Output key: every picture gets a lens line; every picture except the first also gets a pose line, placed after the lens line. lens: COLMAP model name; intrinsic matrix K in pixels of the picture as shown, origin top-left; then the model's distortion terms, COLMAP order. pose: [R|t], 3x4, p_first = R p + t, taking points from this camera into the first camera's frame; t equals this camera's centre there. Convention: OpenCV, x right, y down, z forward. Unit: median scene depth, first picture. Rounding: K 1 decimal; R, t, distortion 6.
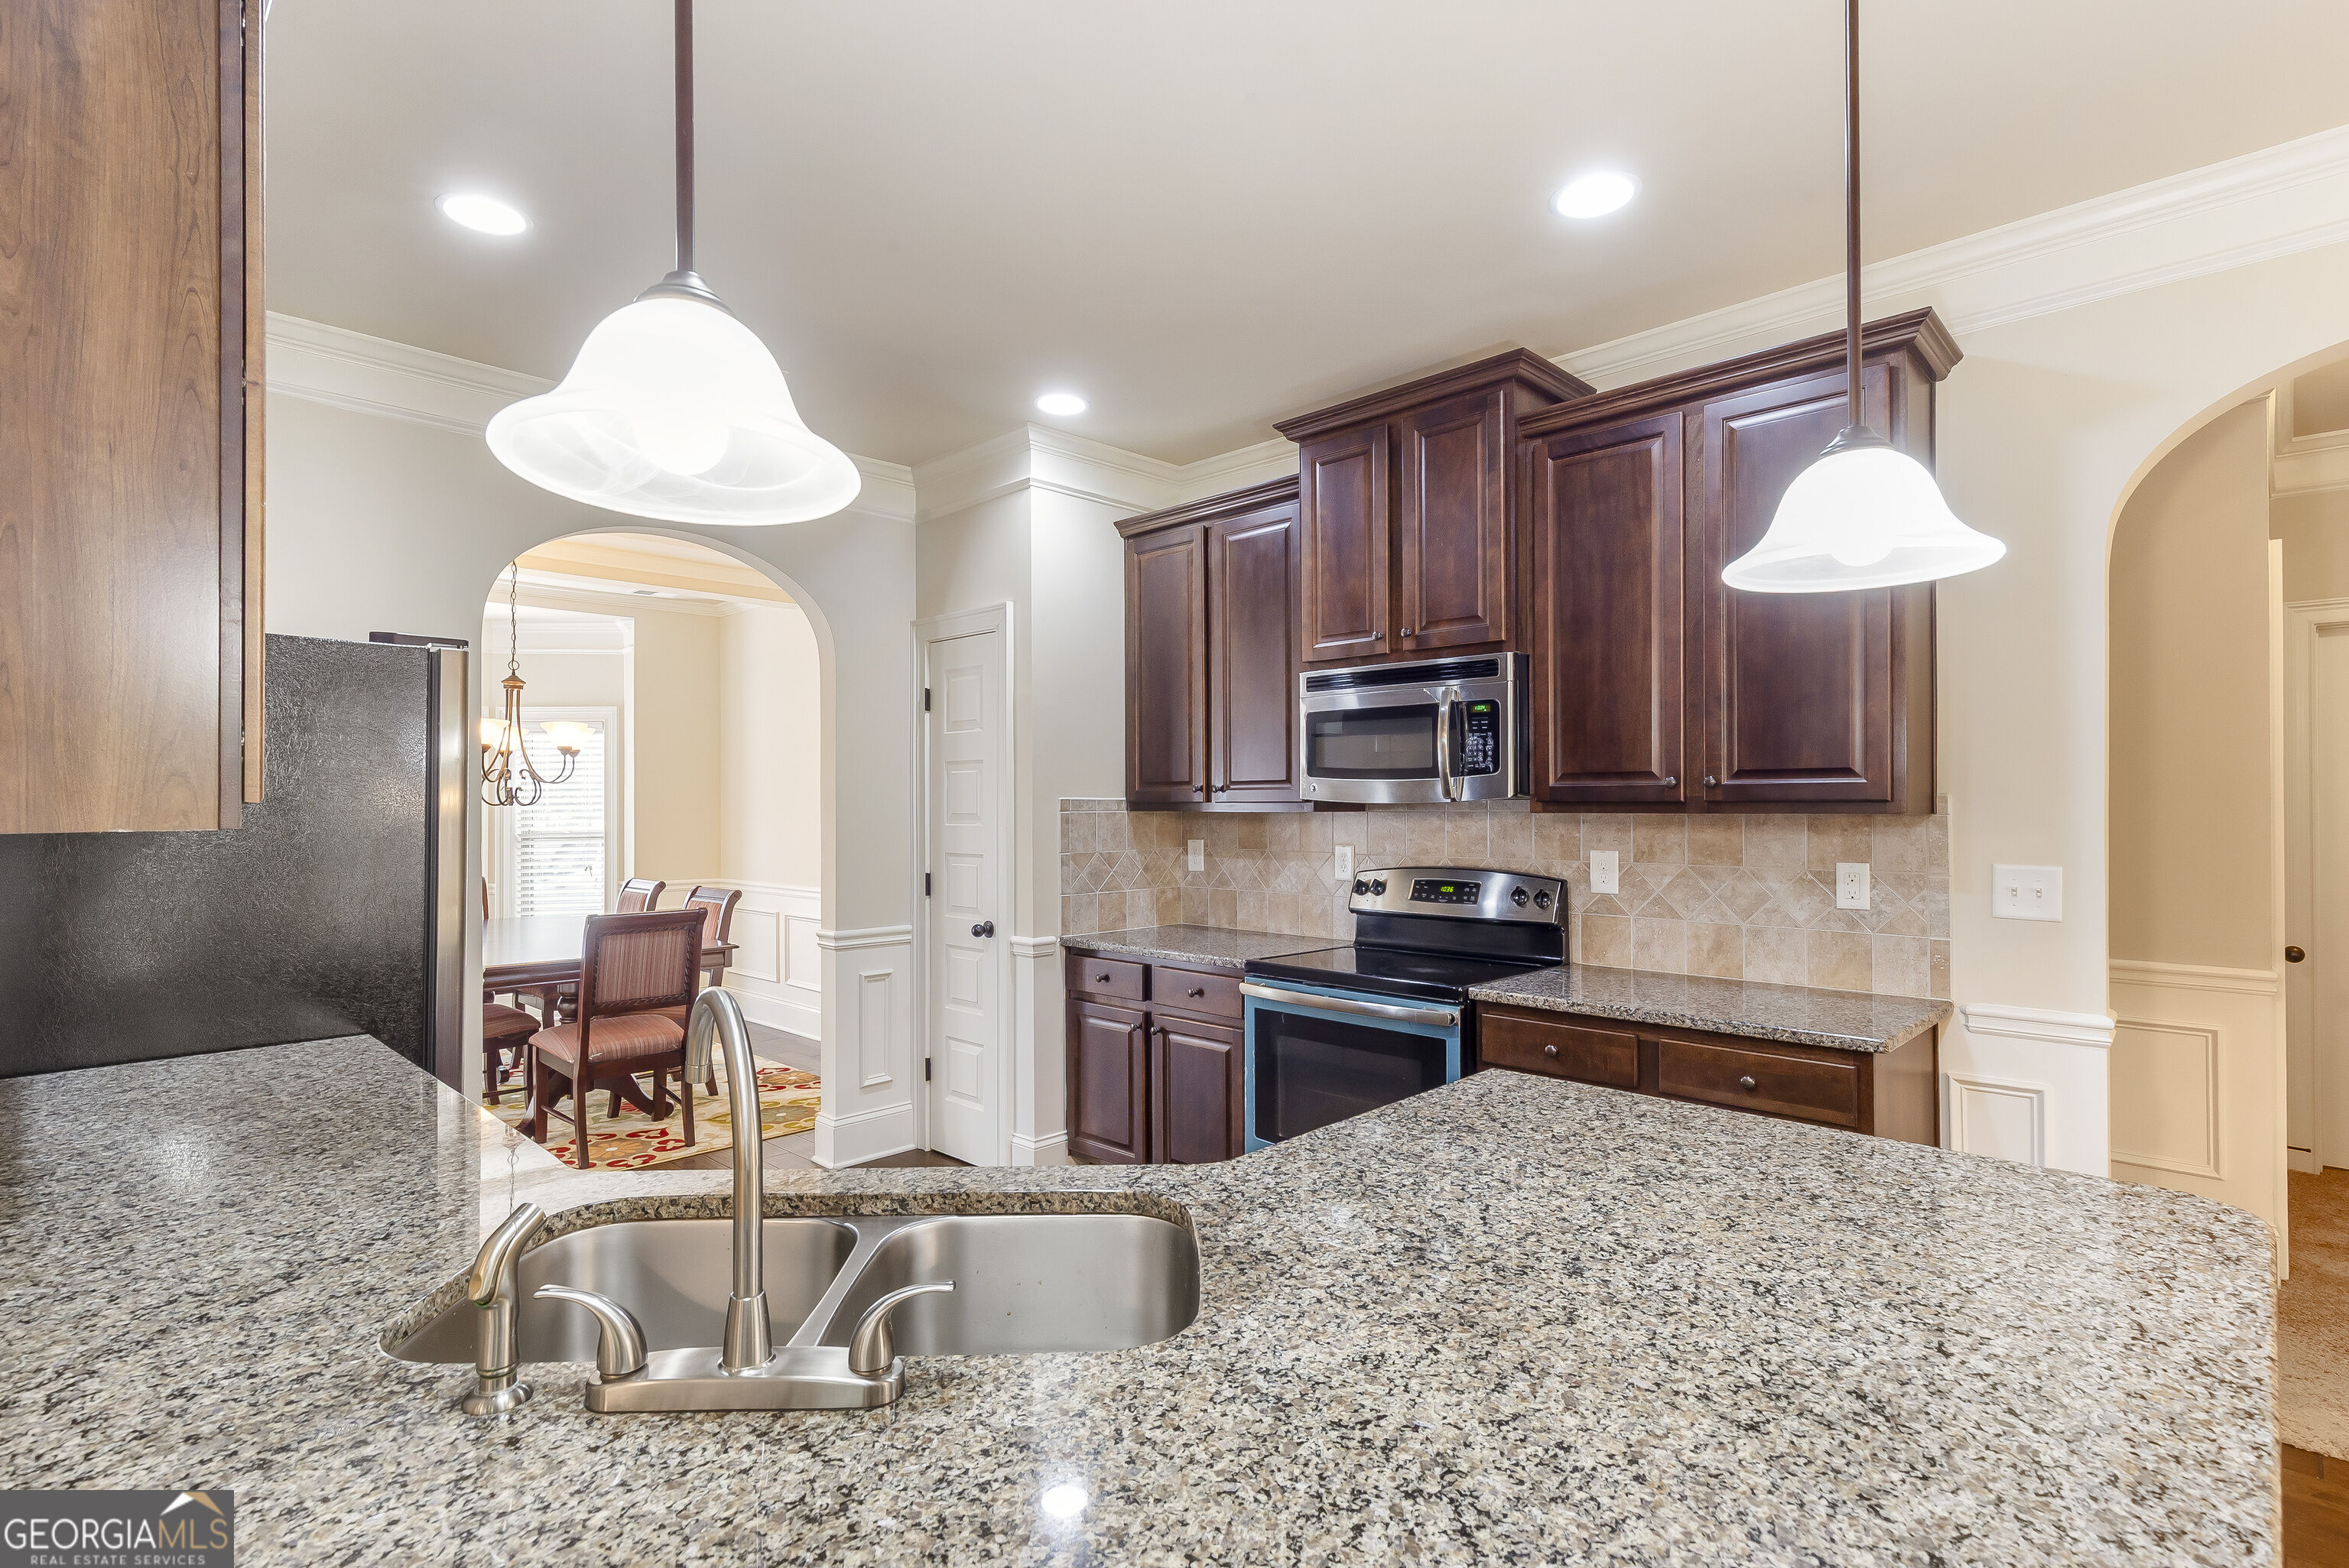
lens RADIAL K [[1097.0, 0, 1195.5], [0, 1097.0, 799.8], [0, 0, 1]] dist [0.007786, -0.002259]
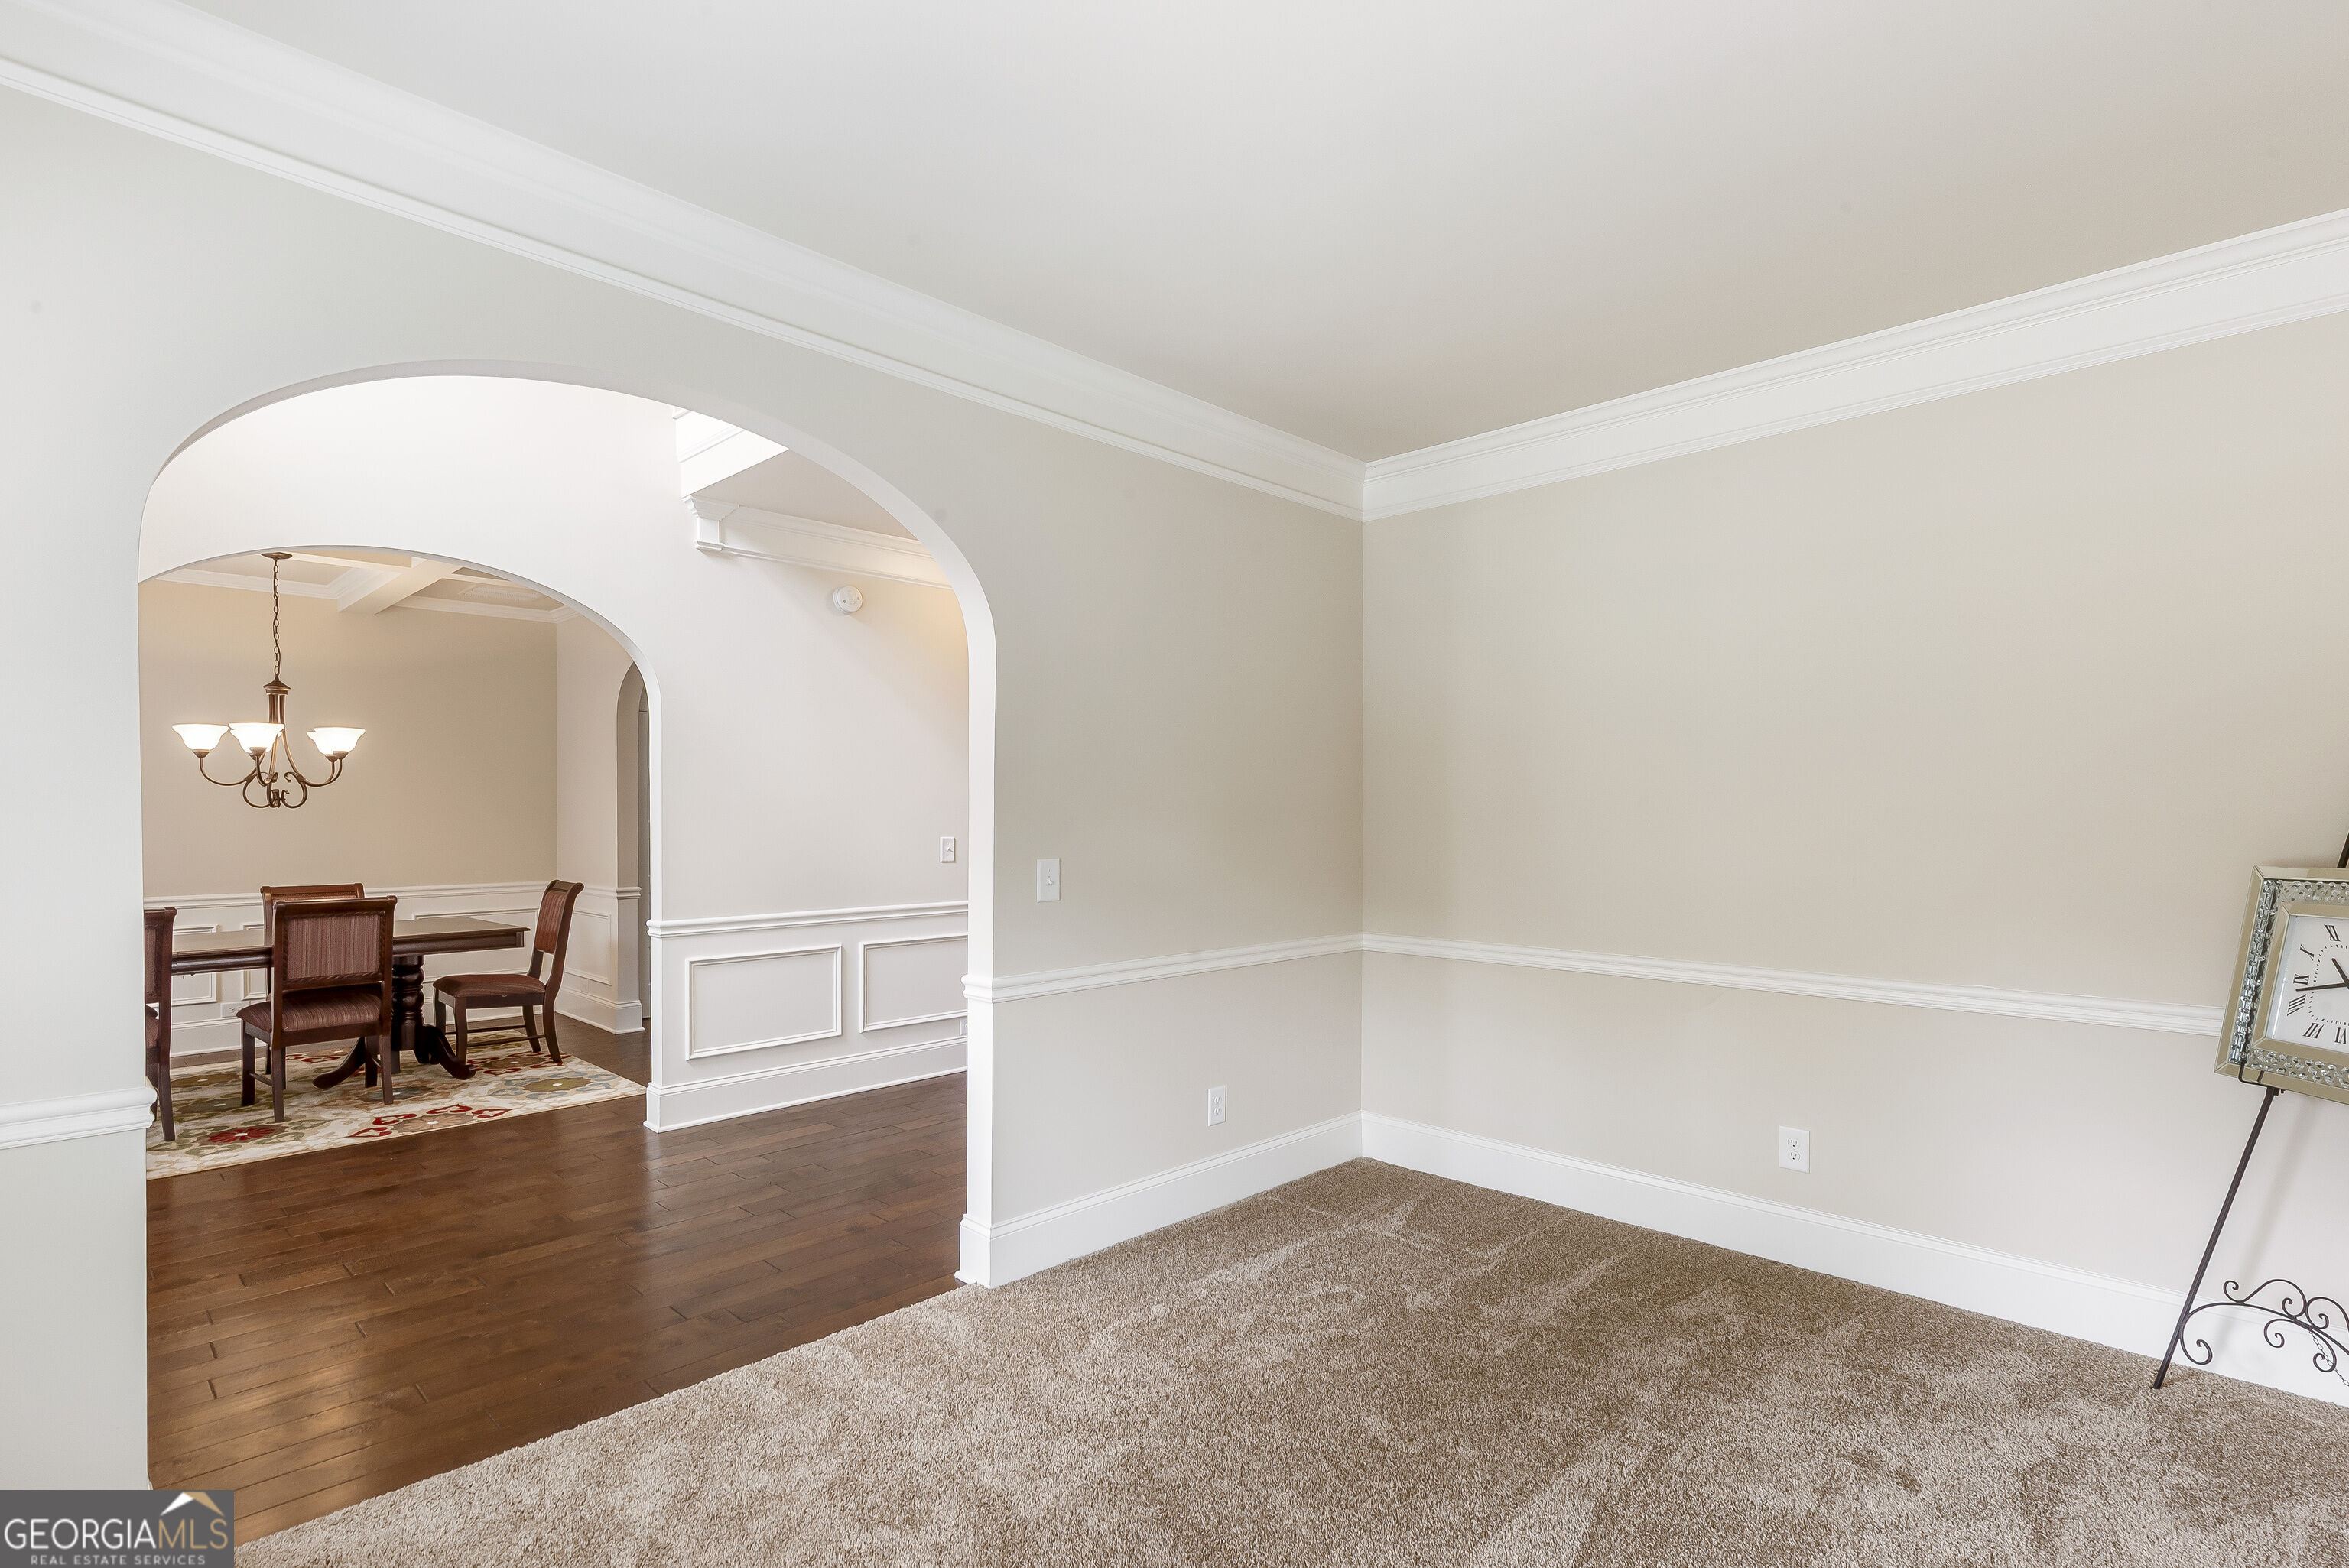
lens RADIAL K [[1097.0, 0, 1157.8], [0, 1097.0, 823.8], [0, 0, 1]] dist [0.007786, -0.002259]
pose [[0.024954, -0.009652, 0.999642, -2.385710], [-0.012042, 0.999878, 0.009955, -0.000285], [-0.999616, -0.012286, 0.024835, 0.231189]]
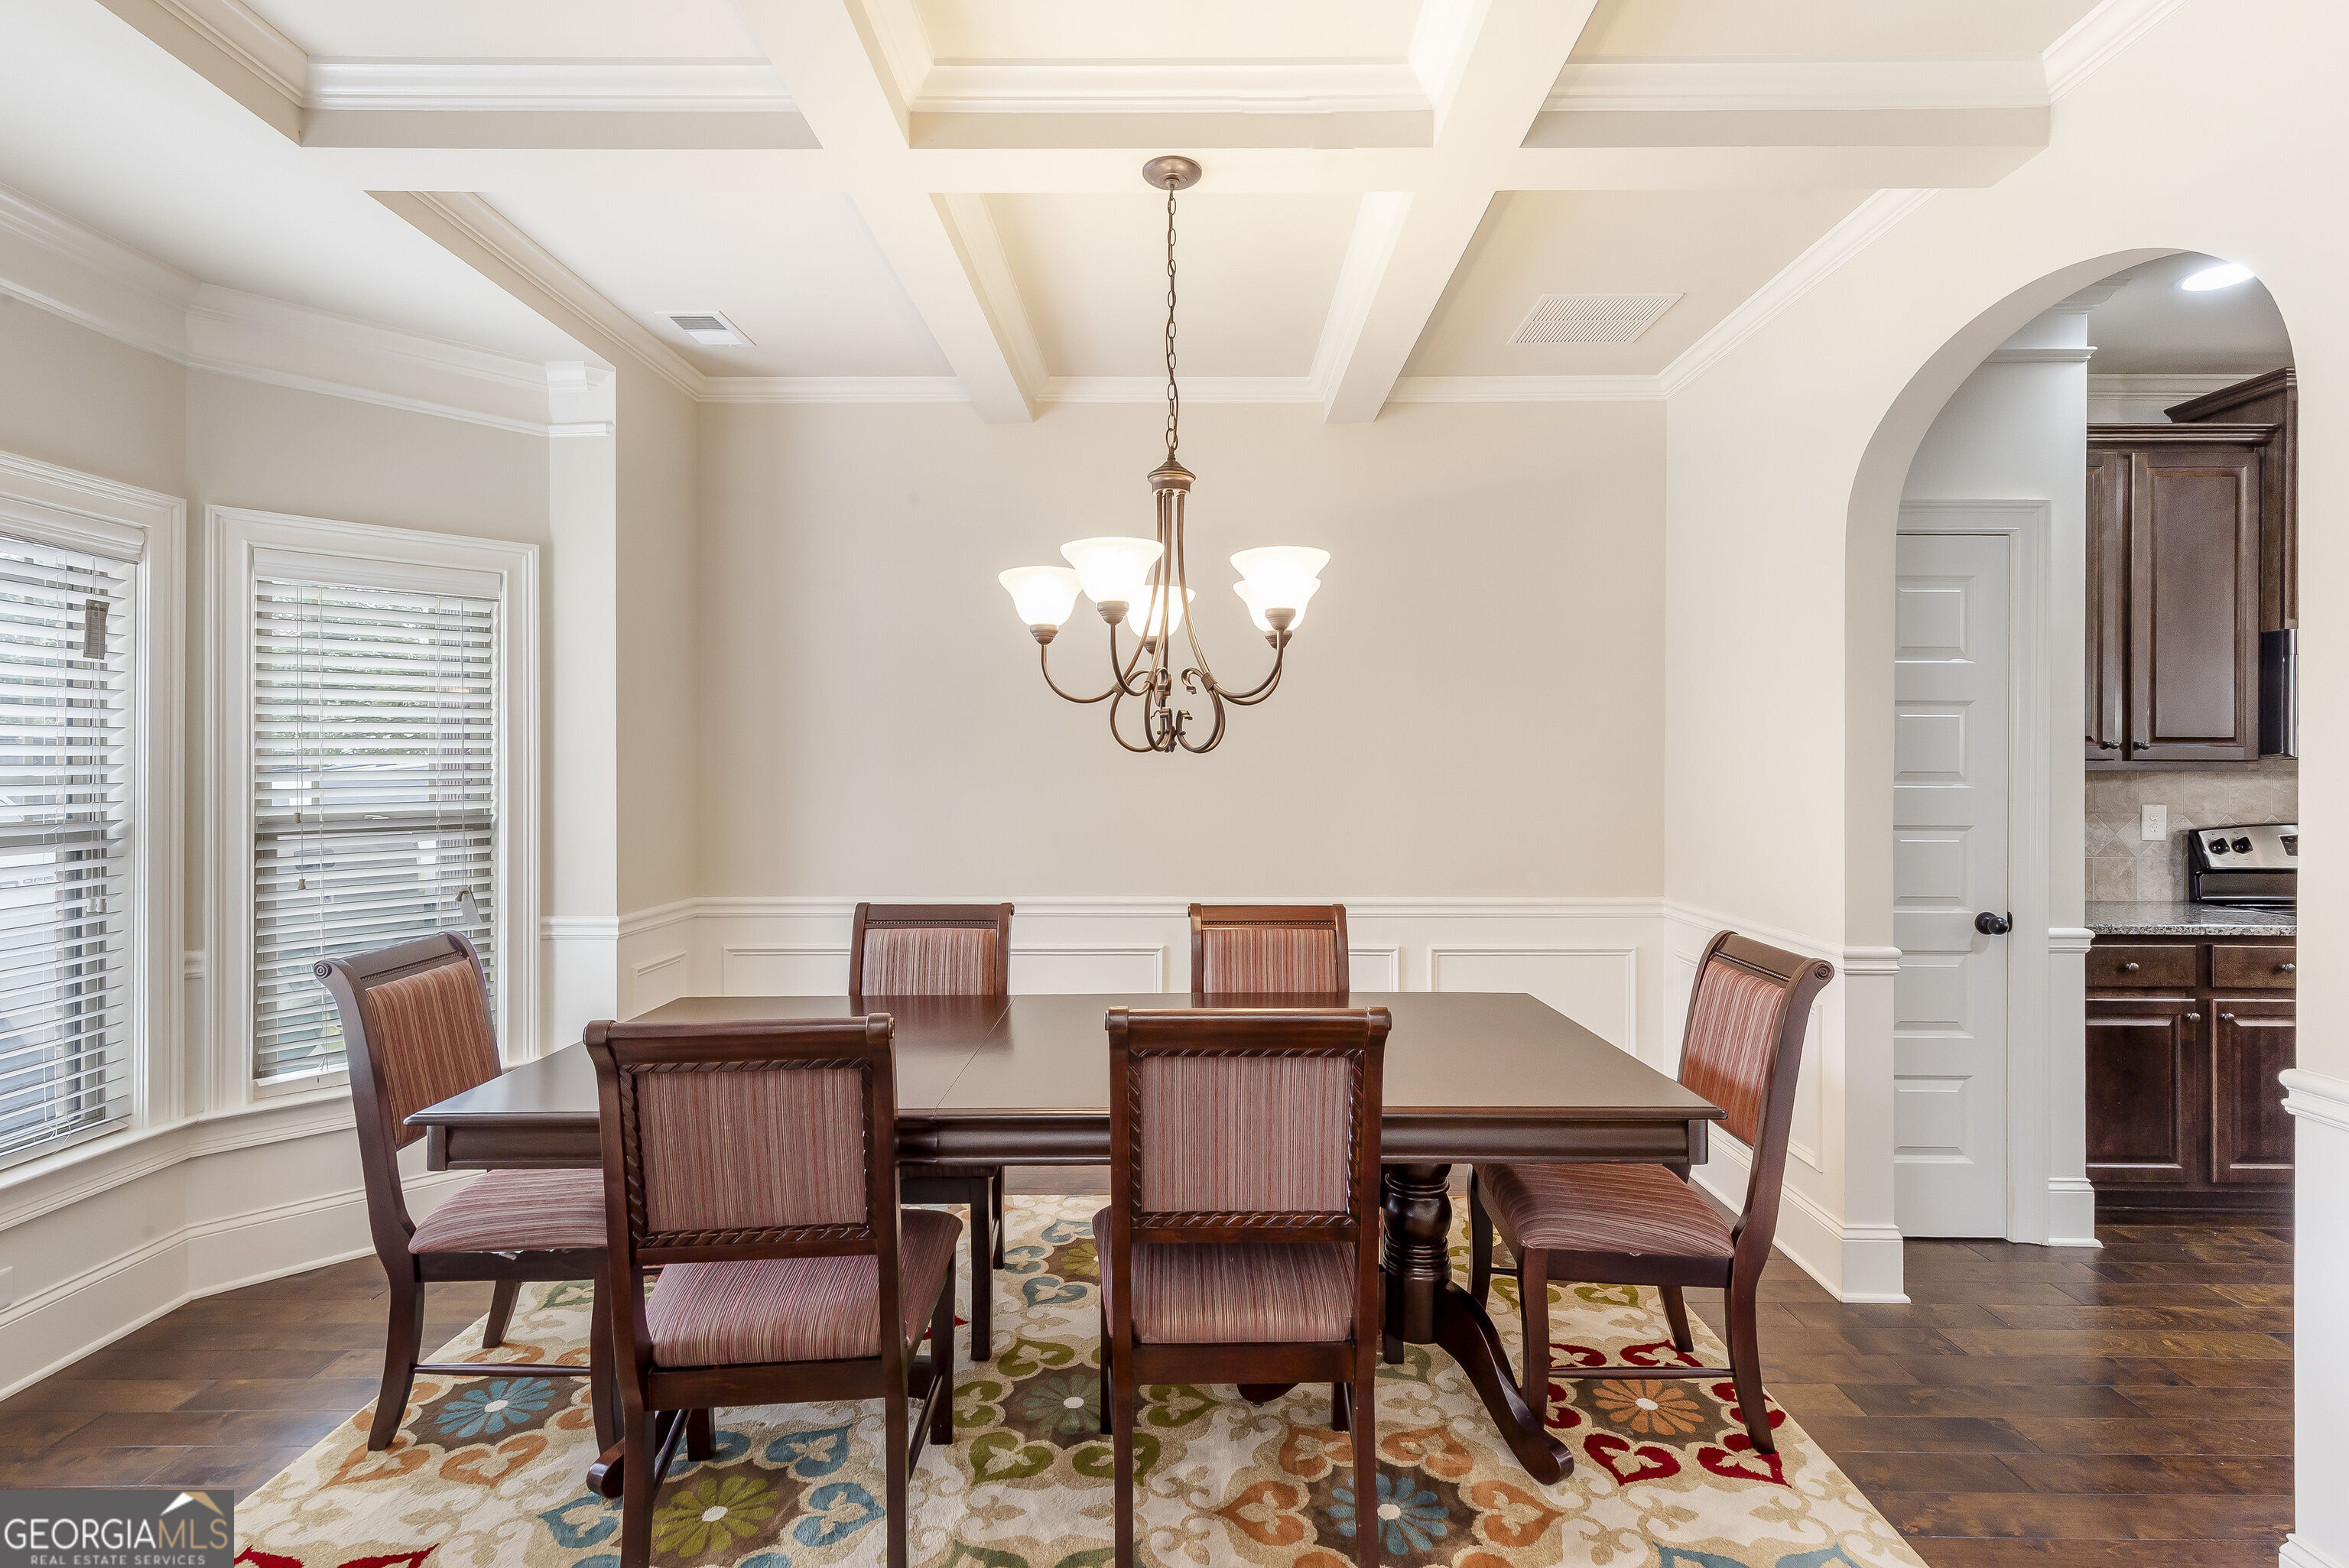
lens RADIAL K [[1097.0, 0, 1197.0], [0, 1097.0, 771.5], [0, 0, 1]] dist [0.007786, -0.002259]
pose [[0.735720, 0.001754, 0.677283, -1.343773], [-0.009449, 0.999926, 0.007675, 0.013691], [-0.677220, -0.012046, 0.735682, 0.978099]]
